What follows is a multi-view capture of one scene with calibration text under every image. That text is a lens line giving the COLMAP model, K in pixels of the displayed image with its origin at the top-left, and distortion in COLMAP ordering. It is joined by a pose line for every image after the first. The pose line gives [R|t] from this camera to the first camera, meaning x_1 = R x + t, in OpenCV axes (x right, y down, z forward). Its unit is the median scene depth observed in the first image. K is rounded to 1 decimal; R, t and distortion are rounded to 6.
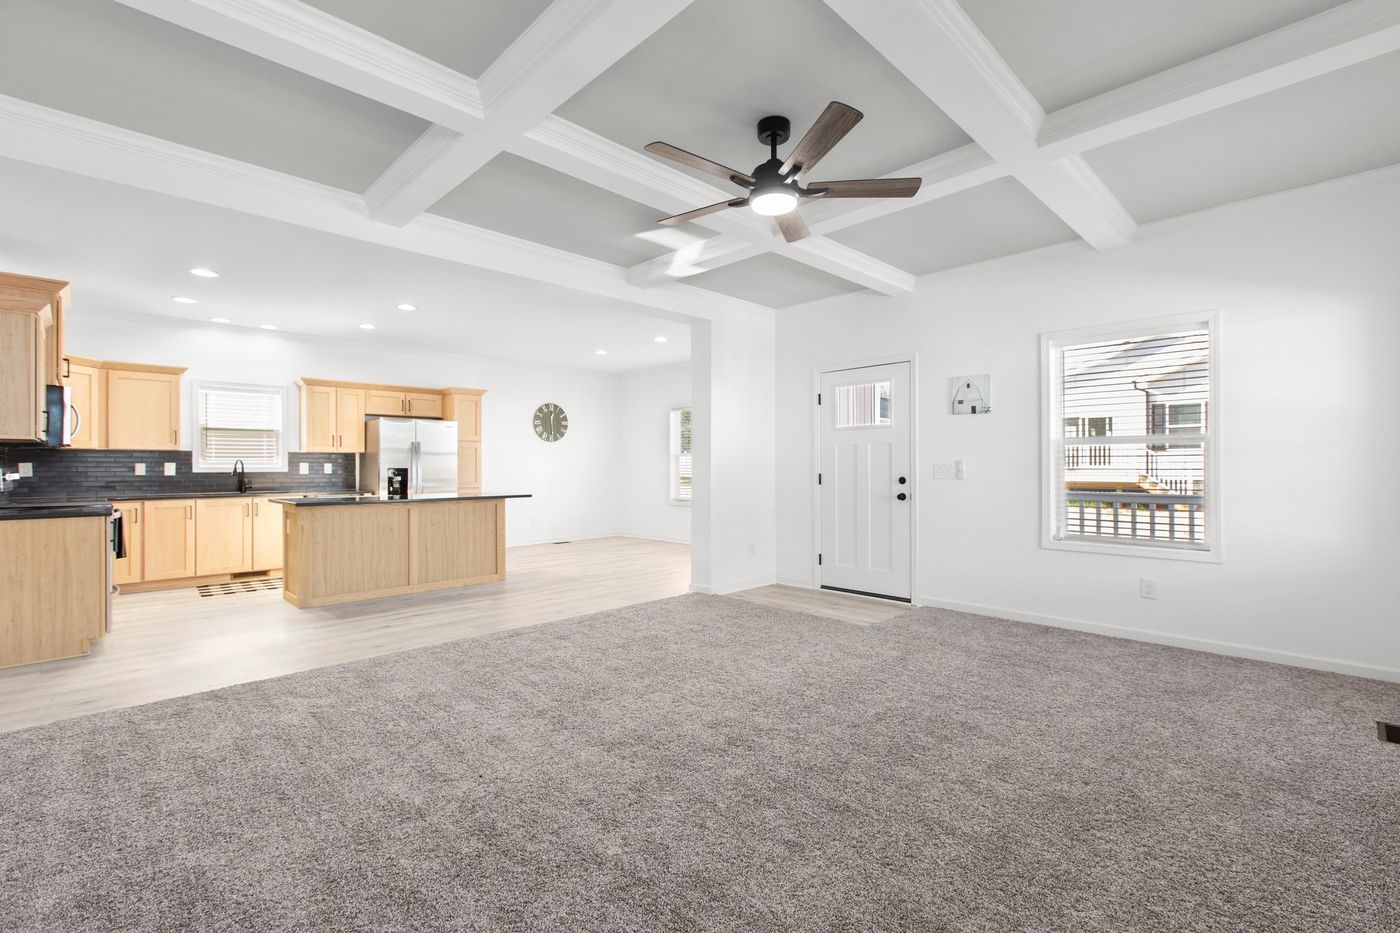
lens RADIAL K [[620.8, 0, 698.3], [0, 620.8, 464.4], [0, 0, 1]] dist [0.001568, -0.001152]
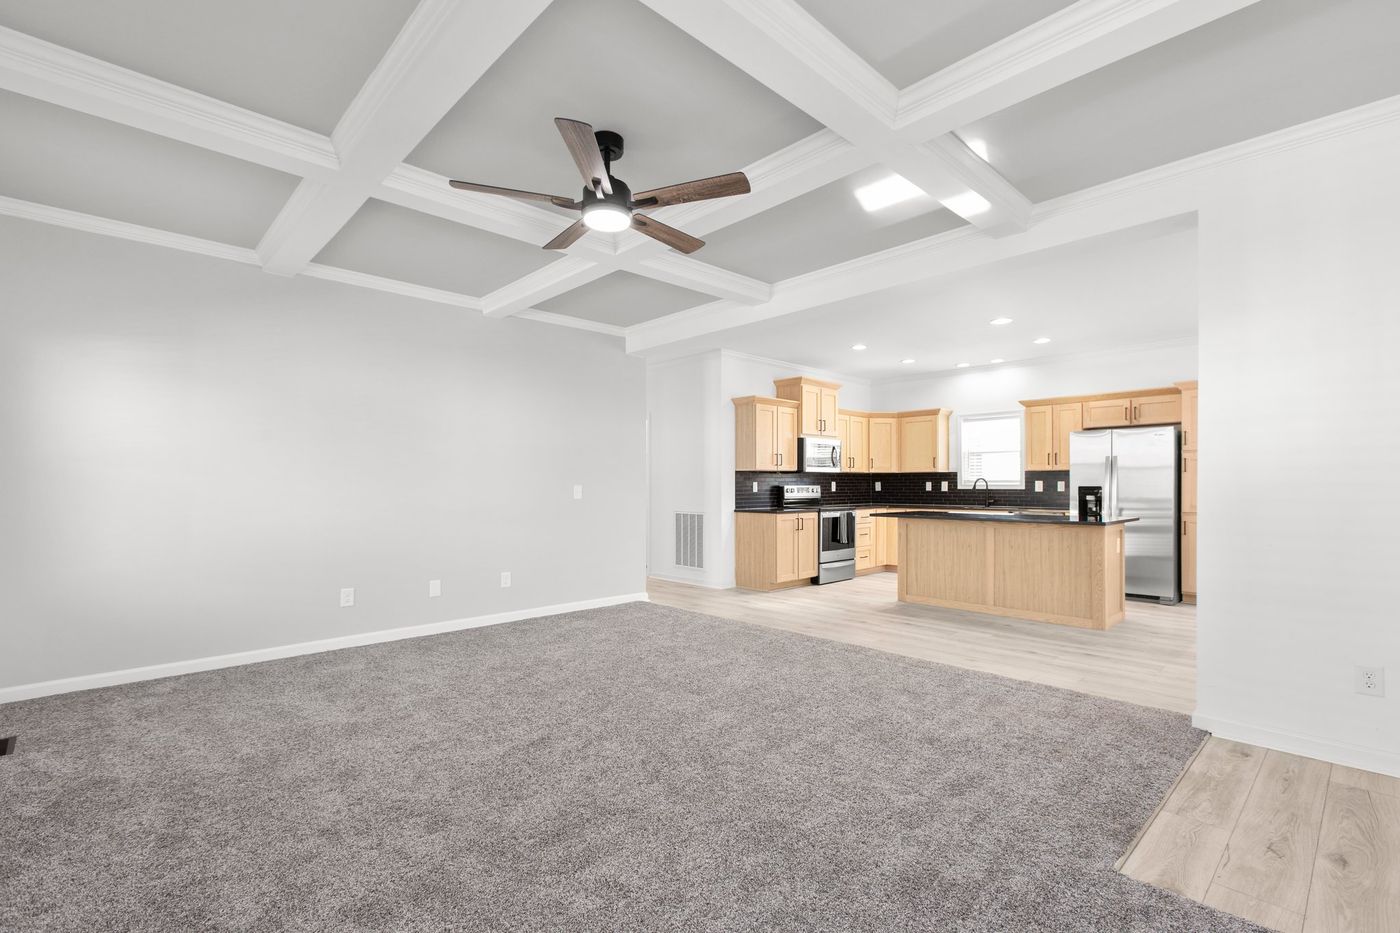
lens RADIAL K [[620.8, 0, 708.8], [0, 620.8, 488.8], [0, 0, 1]] dist [0.001568, -0.001152]
pose [[-0.008557, 0.008191, -0.999930, 0.472385], [0.004383, 0.999957, 0.008154, -0.000105], [0.999954, -0.004312, -0.008592, 0.508736]]
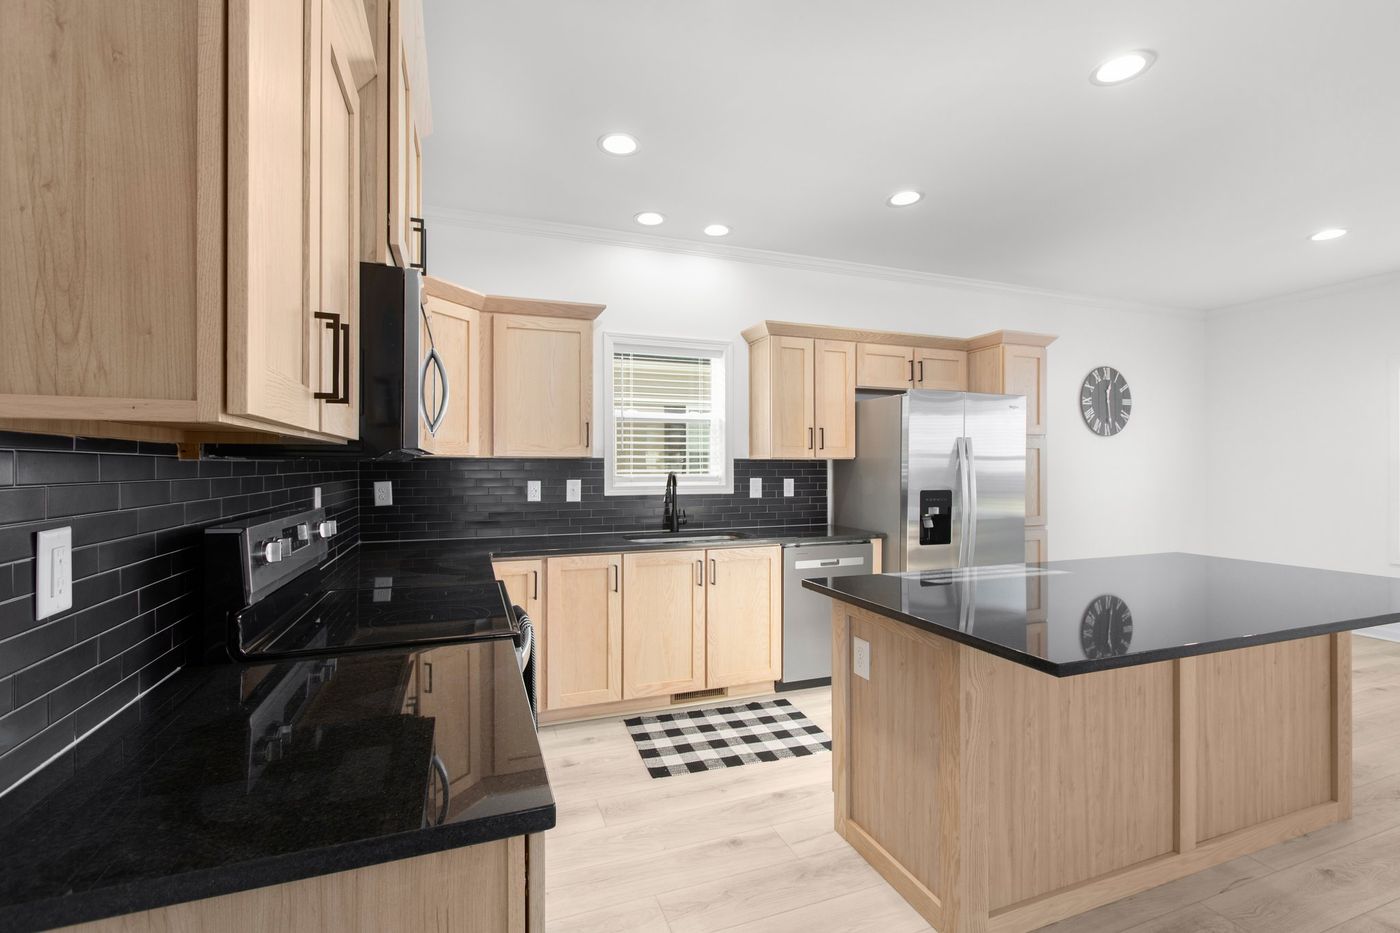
lens RADIAL K [[620.8, 0, 699.4], [0, 620.8, 464.9], [0, 0, 1]] dist [0.001568, -0.001152]
pose [[0.914044, 0.002014, -0.405611, -0.509433], [-0.001254, 0.999997, 0.002139, -0.017400], [0.405614, -0.001447, 0.914043, 0.520208]]
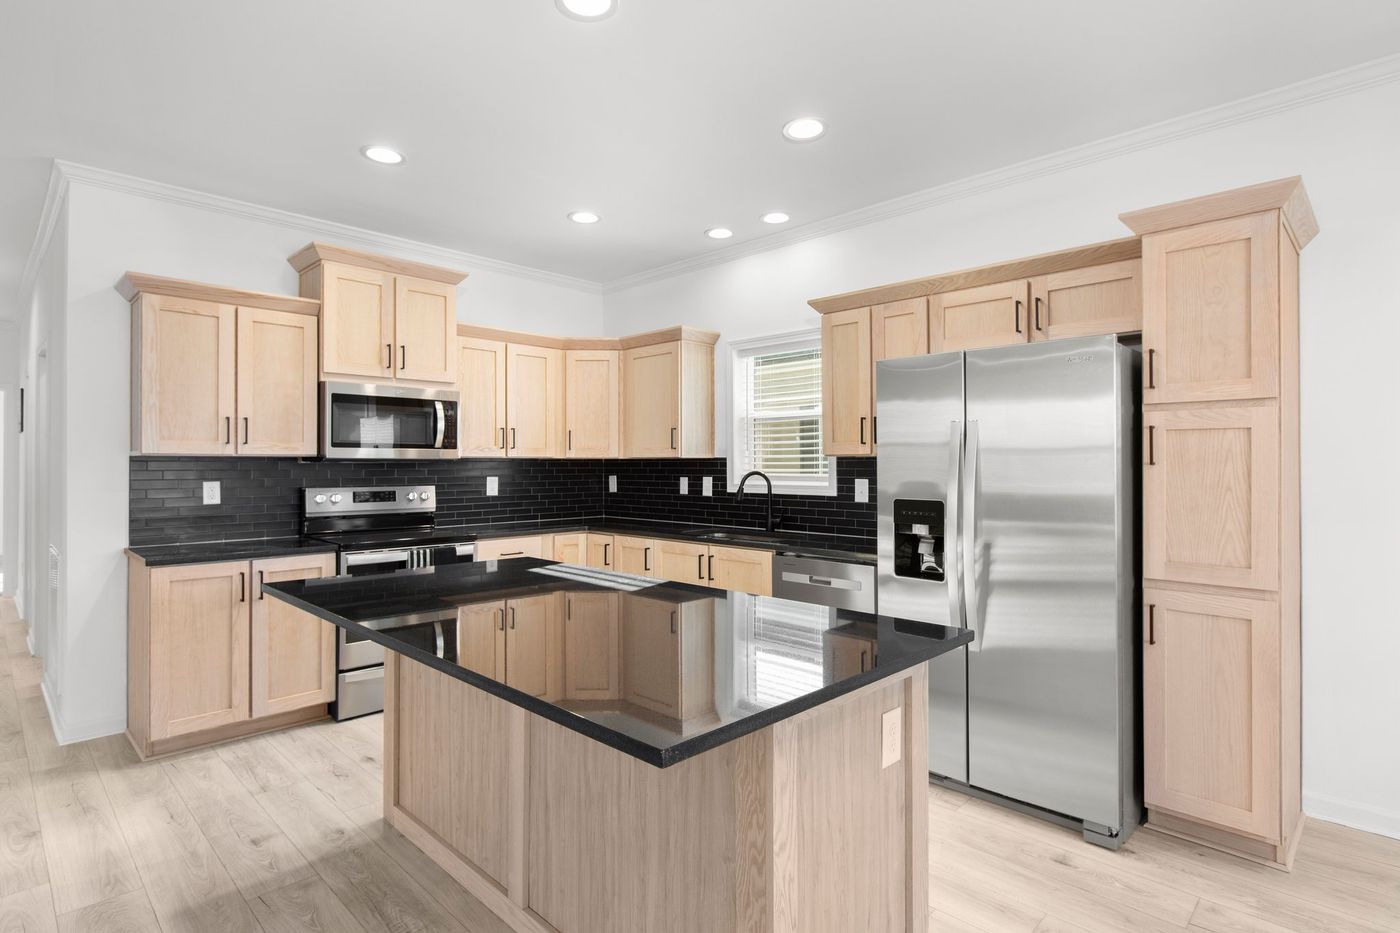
lens RADIAL K [[709.1, 0, 698.4], [0, 709.1, 457.8], [0, 0, 1]] dist [-0.000354, -0.003003]
pose [[0.019181, -0.008412, -0.999781, -0.101596], [0.002688, 0.999961, -0.008362, -0.016314], [0.999812, -0.002527, 0.019203, 0.973459]]
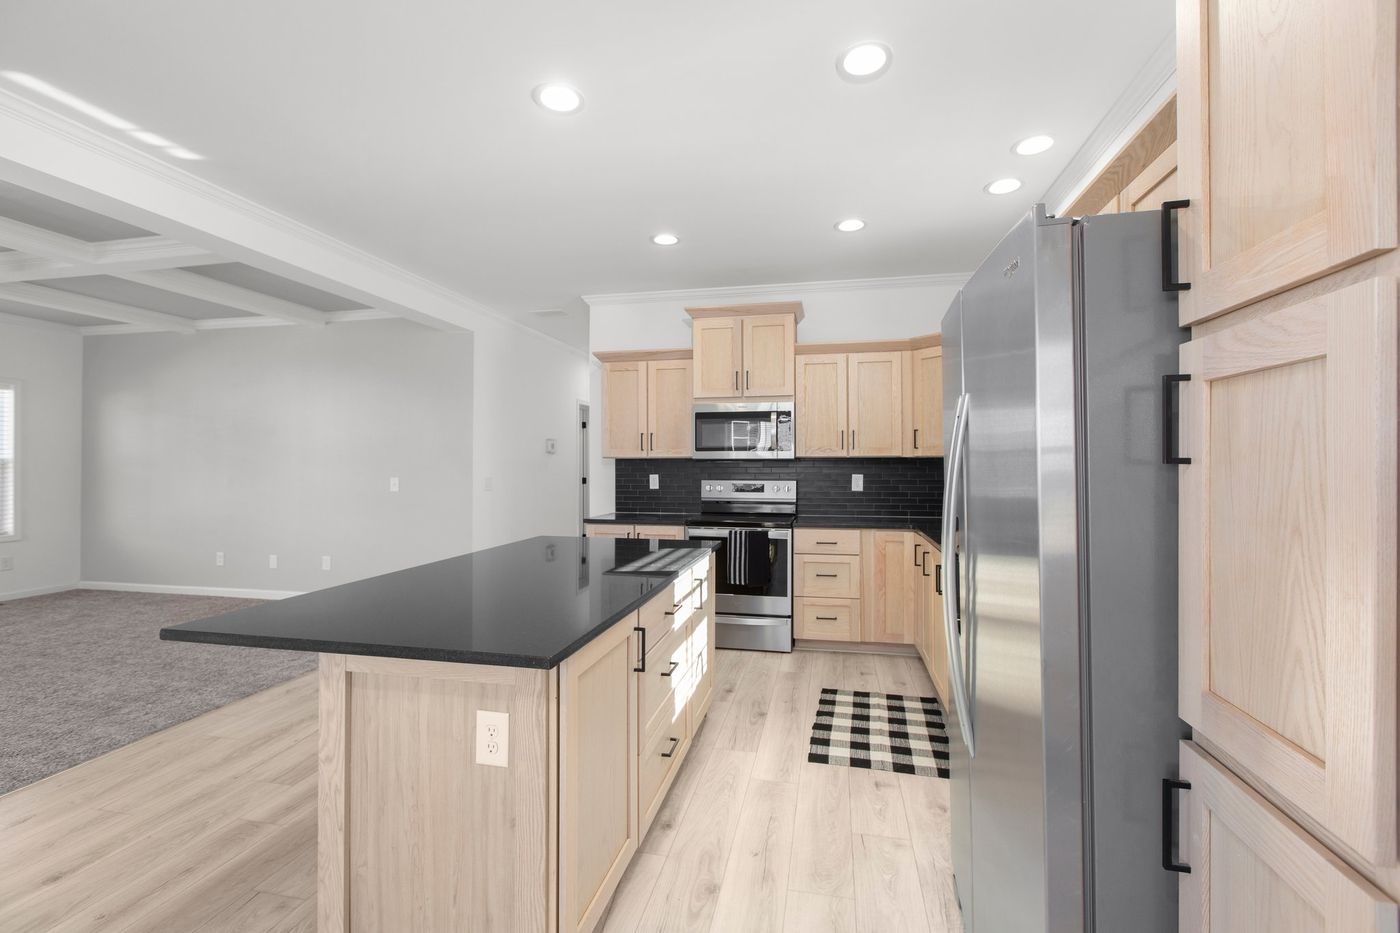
lens RADIAL K [[620.8, 0, 701.2], [0, 620.8, 458.0], [0, 0, 1]] dist [0.001568, -0.001152]
pose [[-0.834771, -0.002072, -0.550594, -0.301171], [0.004467, 0.999935, -0.010535, -0.015378], [0.550580, -0.011254, -0.834707, 1.283779]]
